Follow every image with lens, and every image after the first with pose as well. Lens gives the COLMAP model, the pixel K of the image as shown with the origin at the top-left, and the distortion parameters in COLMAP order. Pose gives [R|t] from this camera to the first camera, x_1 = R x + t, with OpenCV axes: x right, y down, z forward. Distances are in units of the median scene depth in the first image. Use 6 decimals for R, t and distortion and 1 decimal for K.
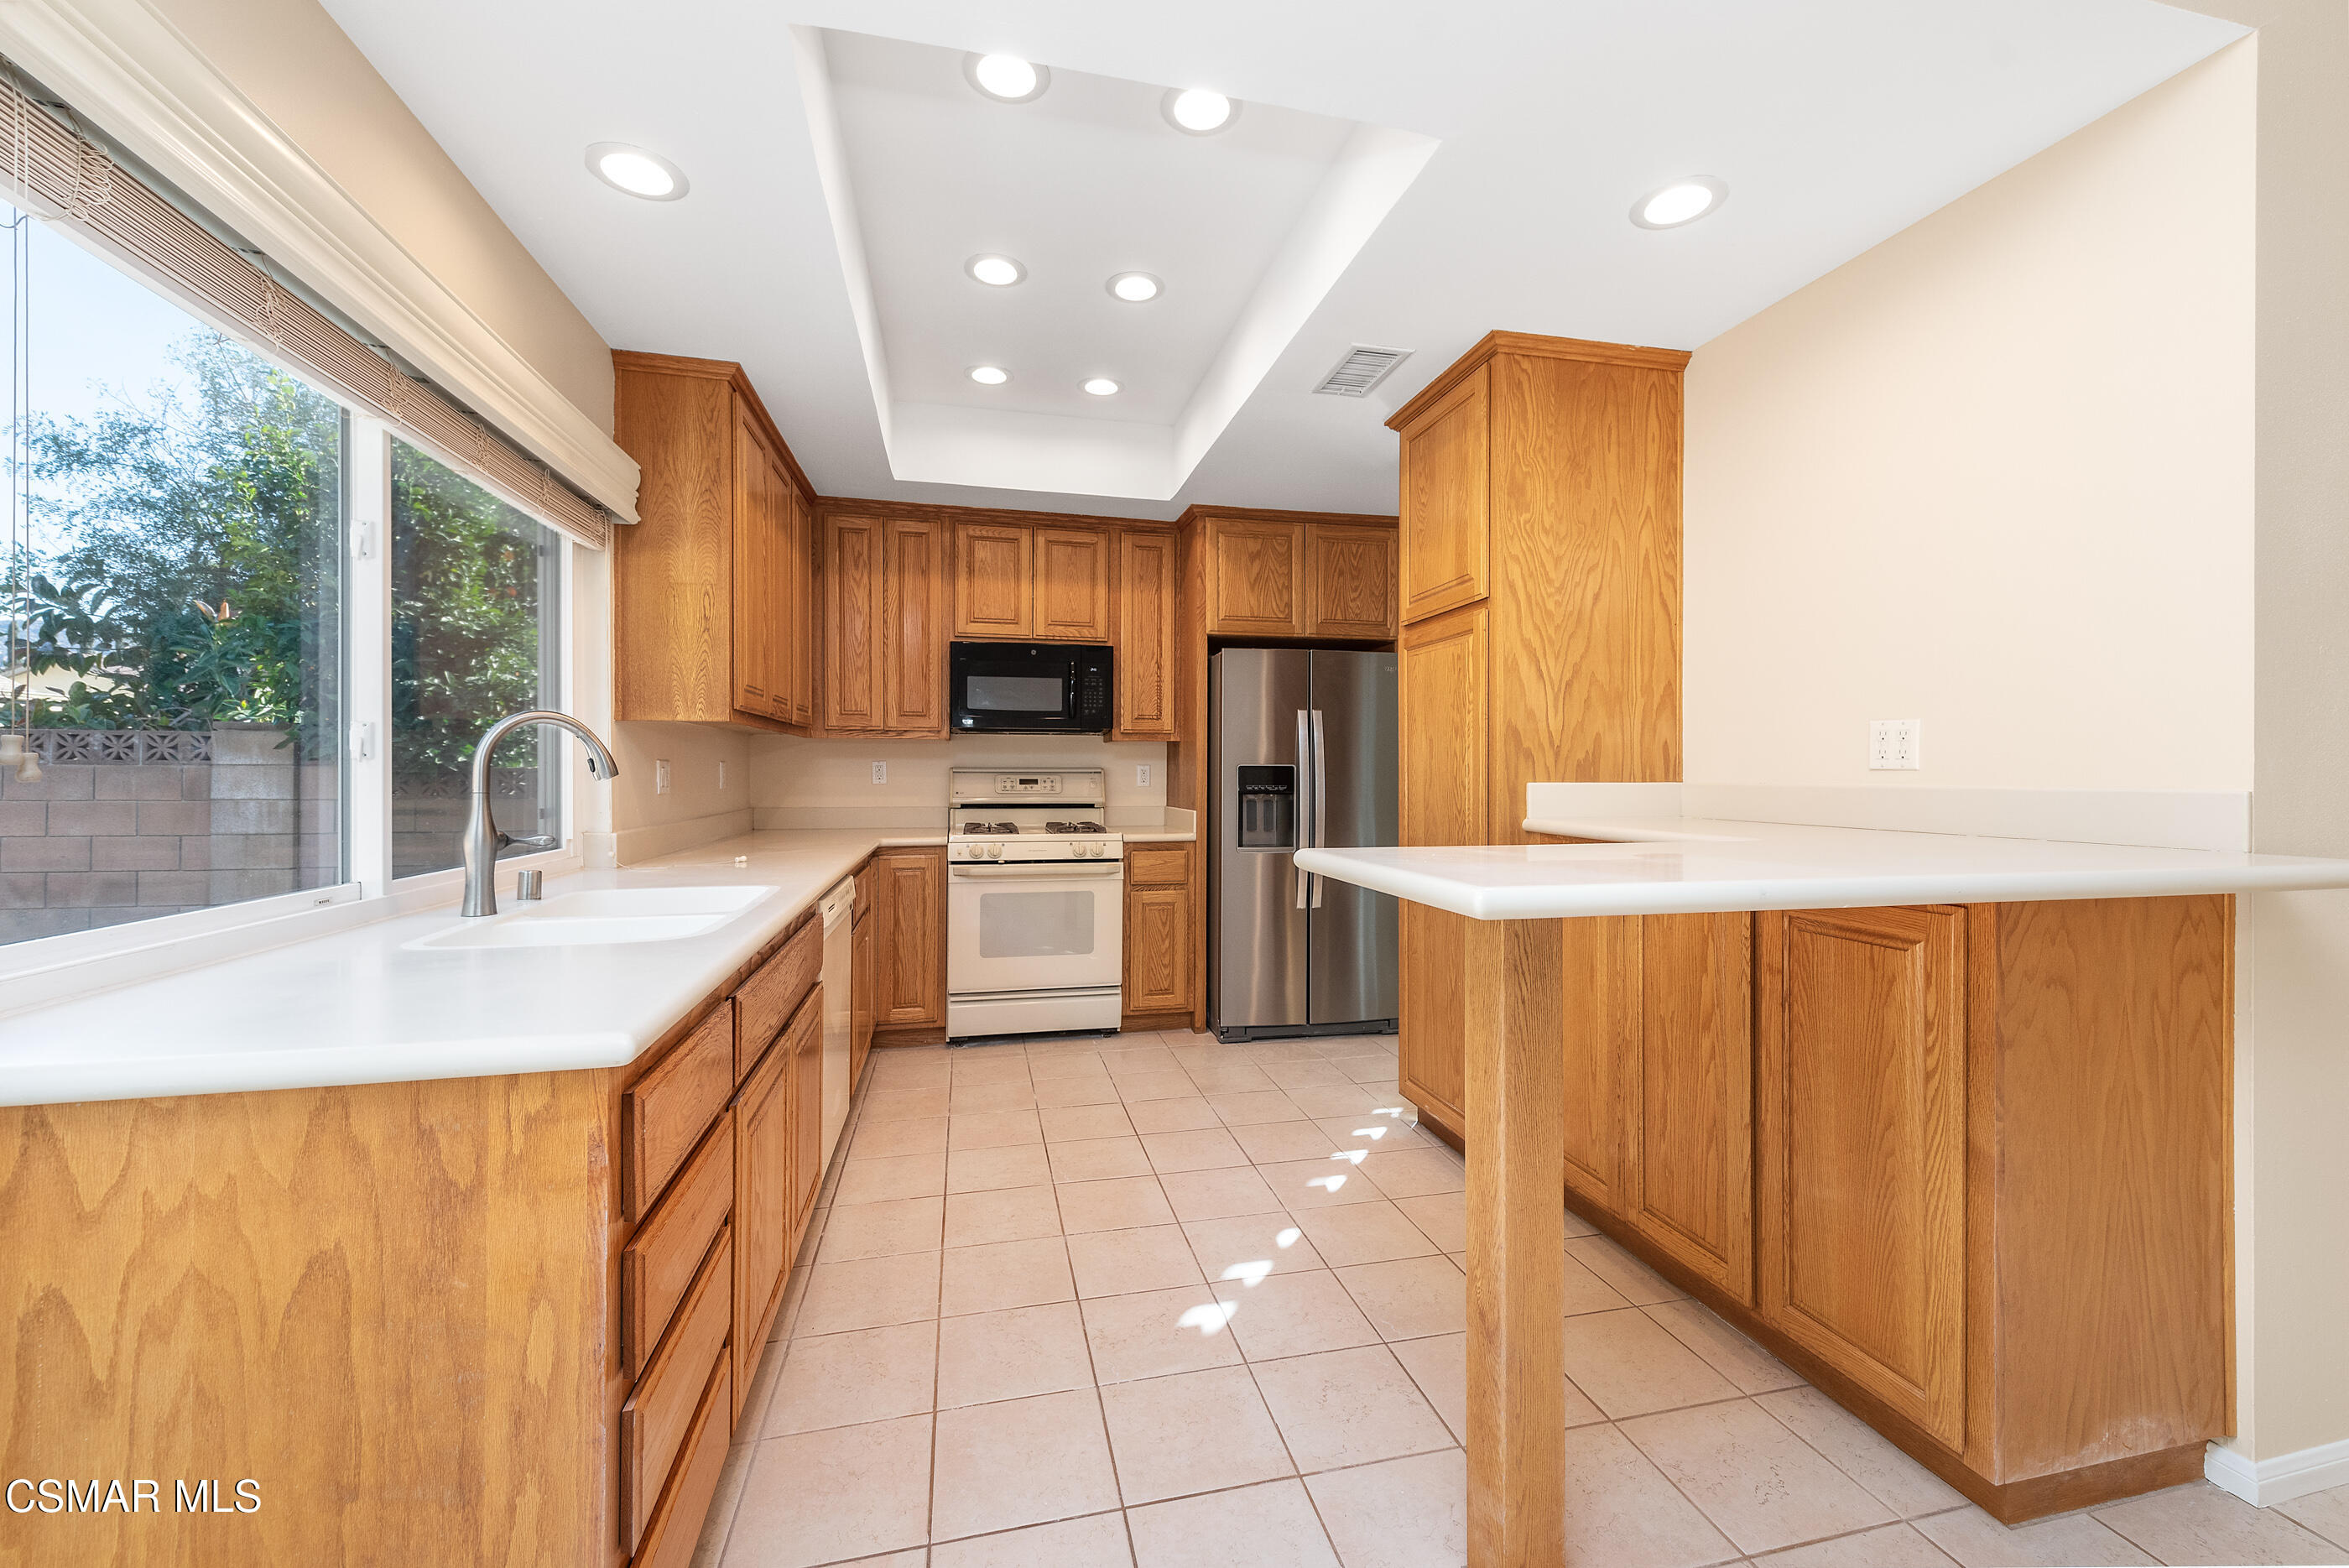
lens RADIAL K [[924.3, 0, 1180.5], [0, 924.3, 775.5], [0, 0, 1]] dist [0.002857, -0.000341]
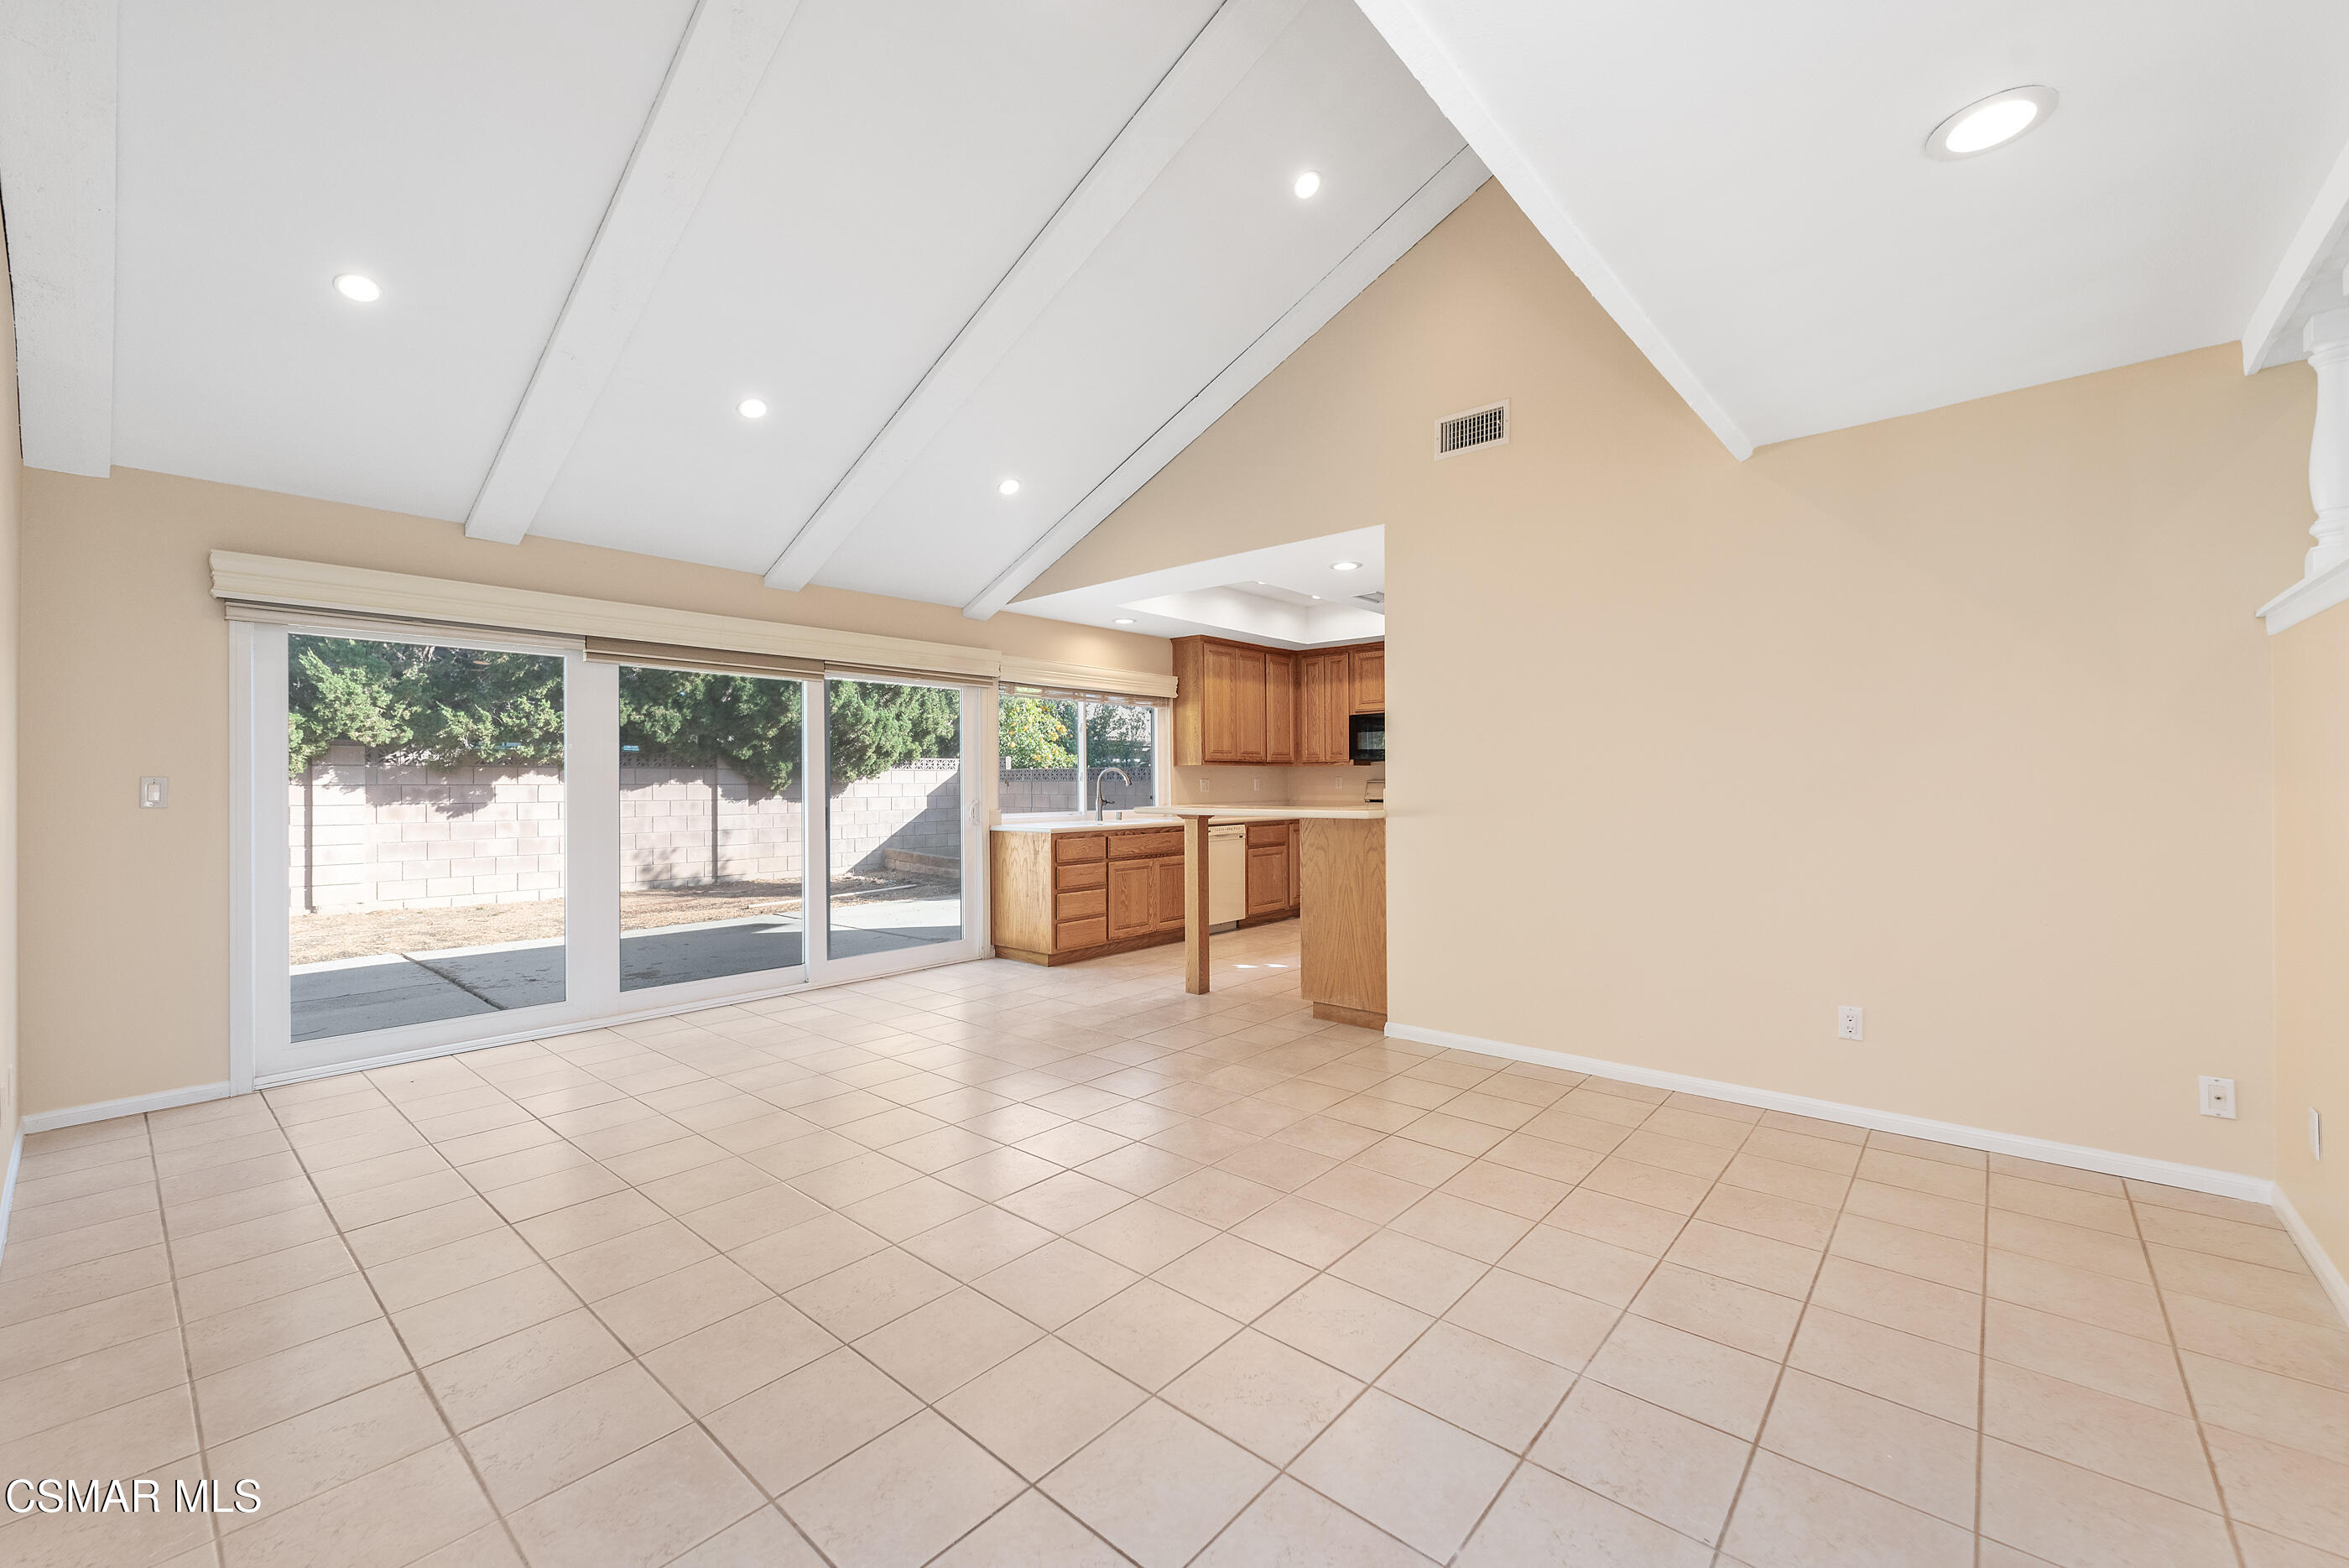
lens RADIAL K [[933.4, 0, 1174.5], [0, 933.4, 784.0], [0, 0, 1]] dist [0.004422, -0.000356]
pose [[0.582570, -0.005739, -0.812761, 1.174029], [0.005092, 0.999981, -0.003411, 0.003917], [0.812765, -0.002151, 0.582588, -0.458044]]
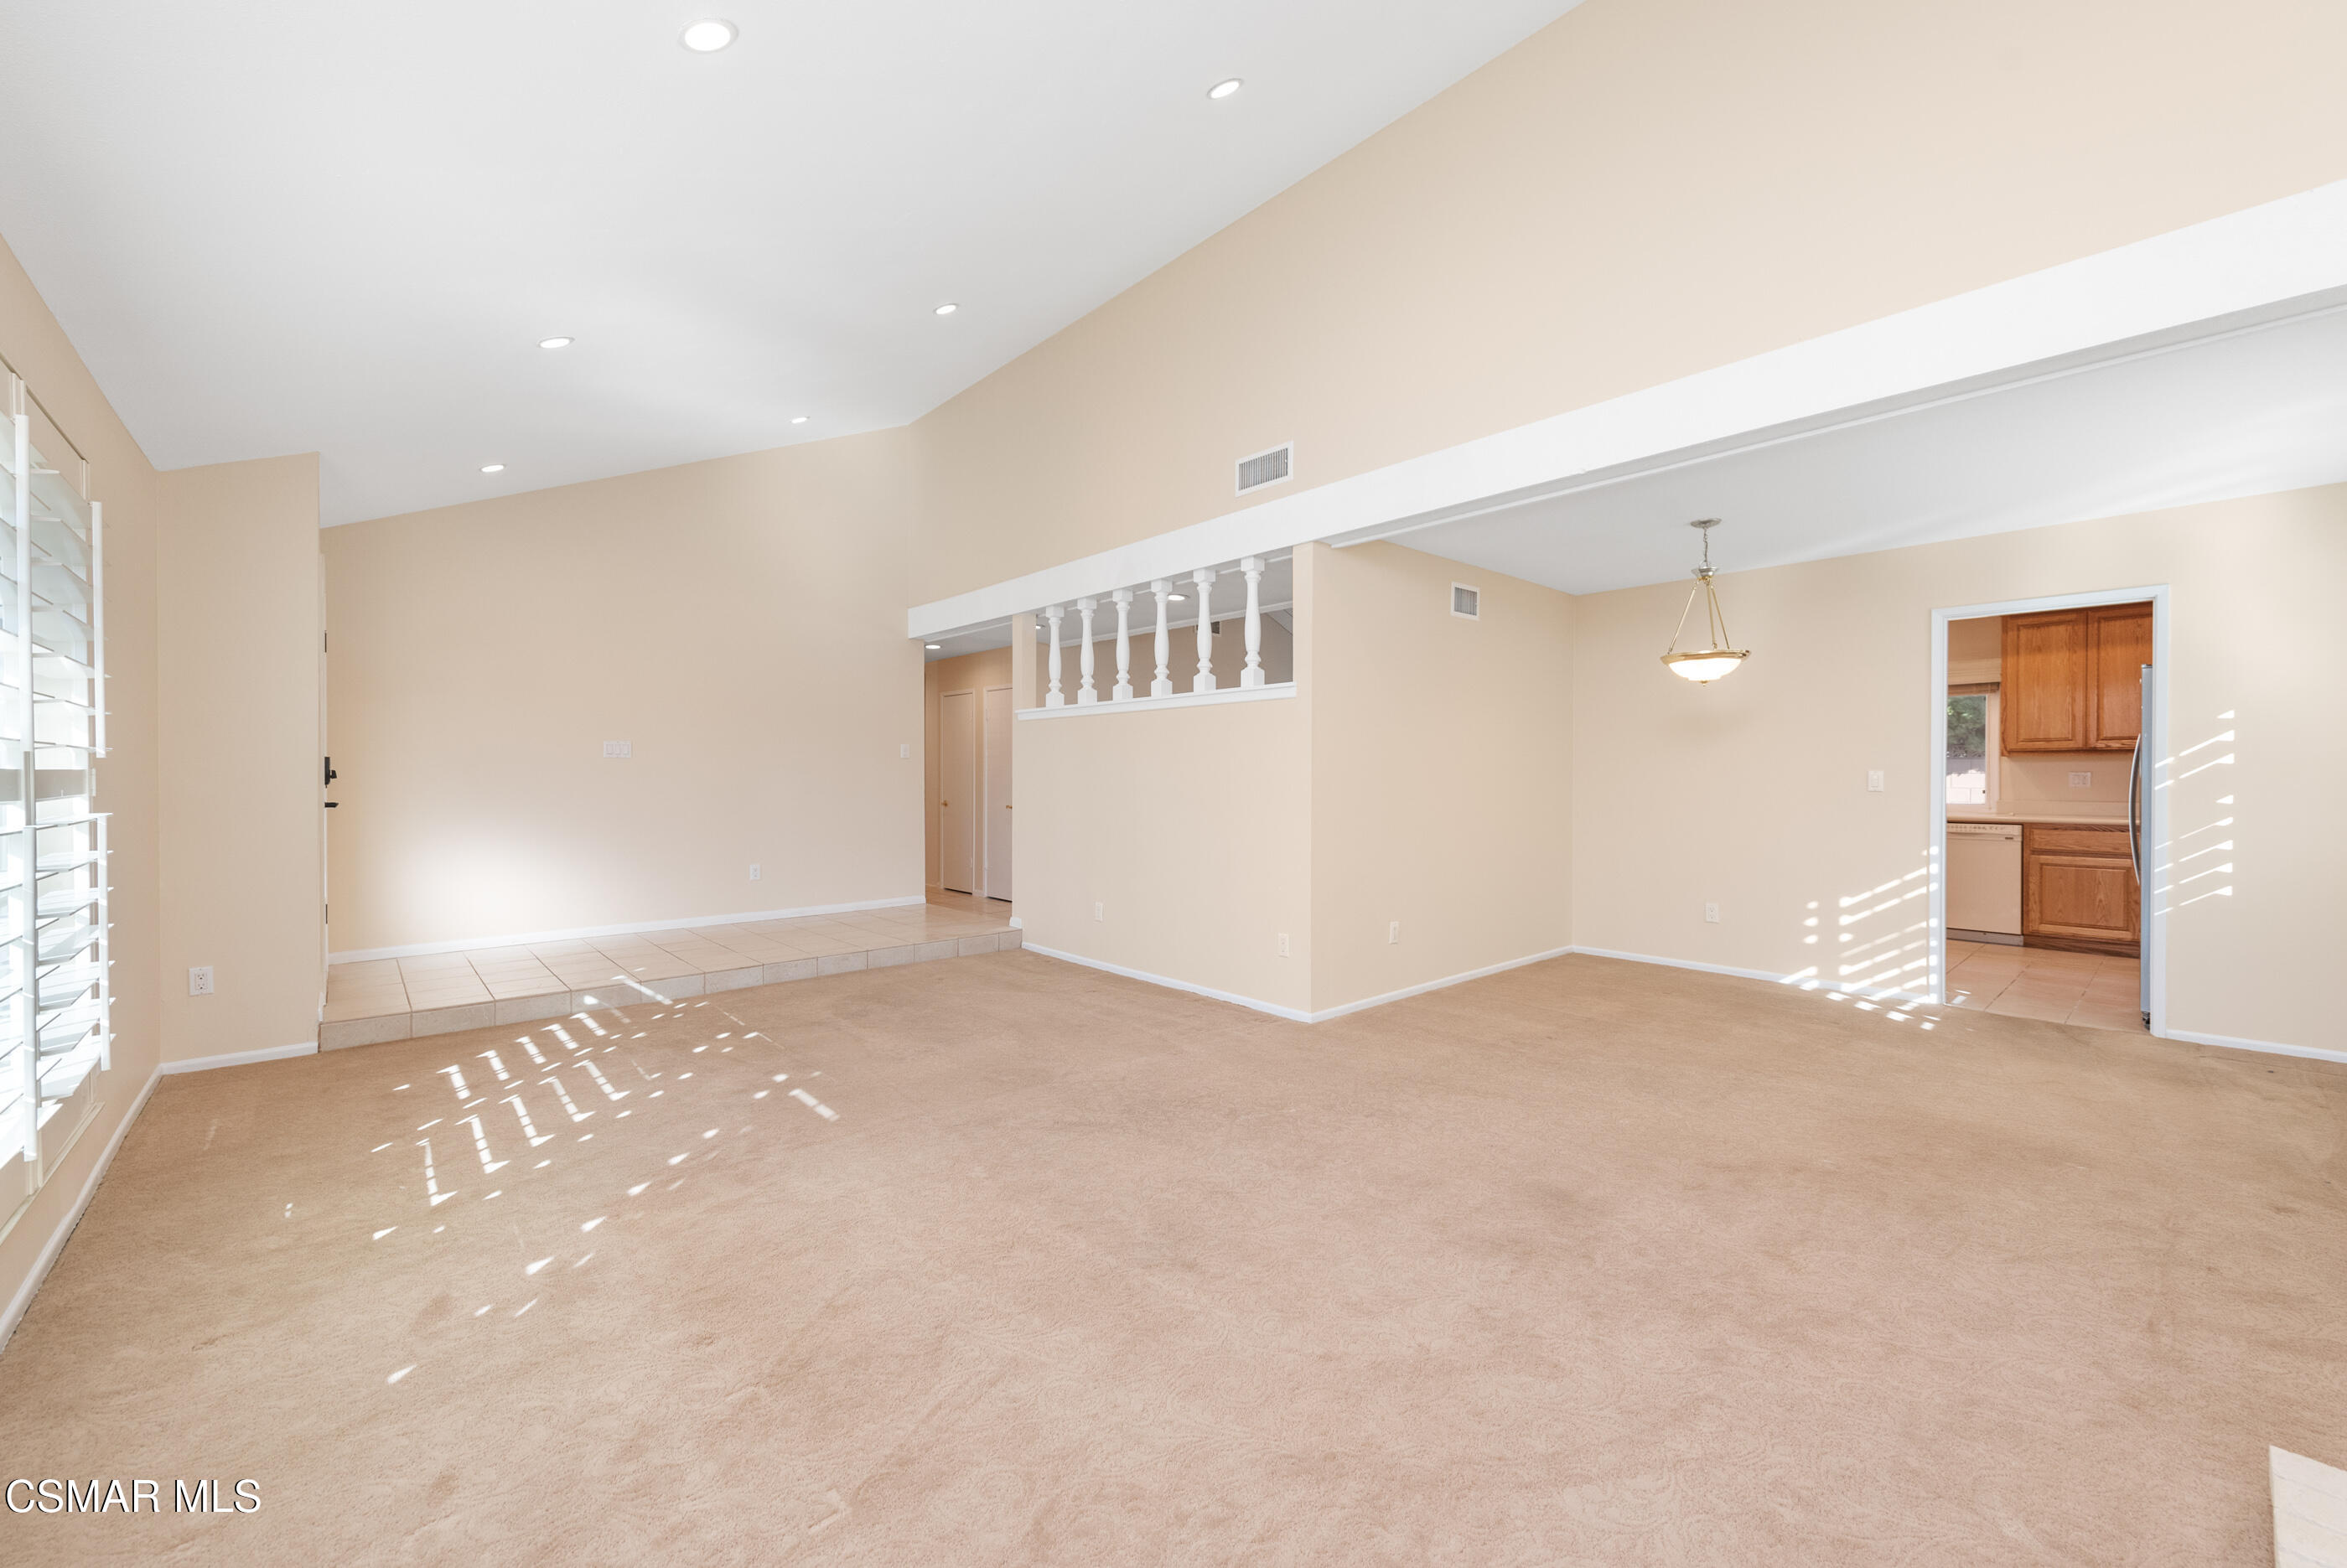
lens RADIAL K [[920.1, 0, 1187.3], [0, 920.1, 781.8], [0, 0, 1]] dist [0.005596, -0.000456]
pose [[-0.874596, 0.001857, -0.484849, 1.758631], [-0.002086, 0.999969, 0.007594, -0.004265], [0.484848, 0.007653, -0.874565, 1.439441]]
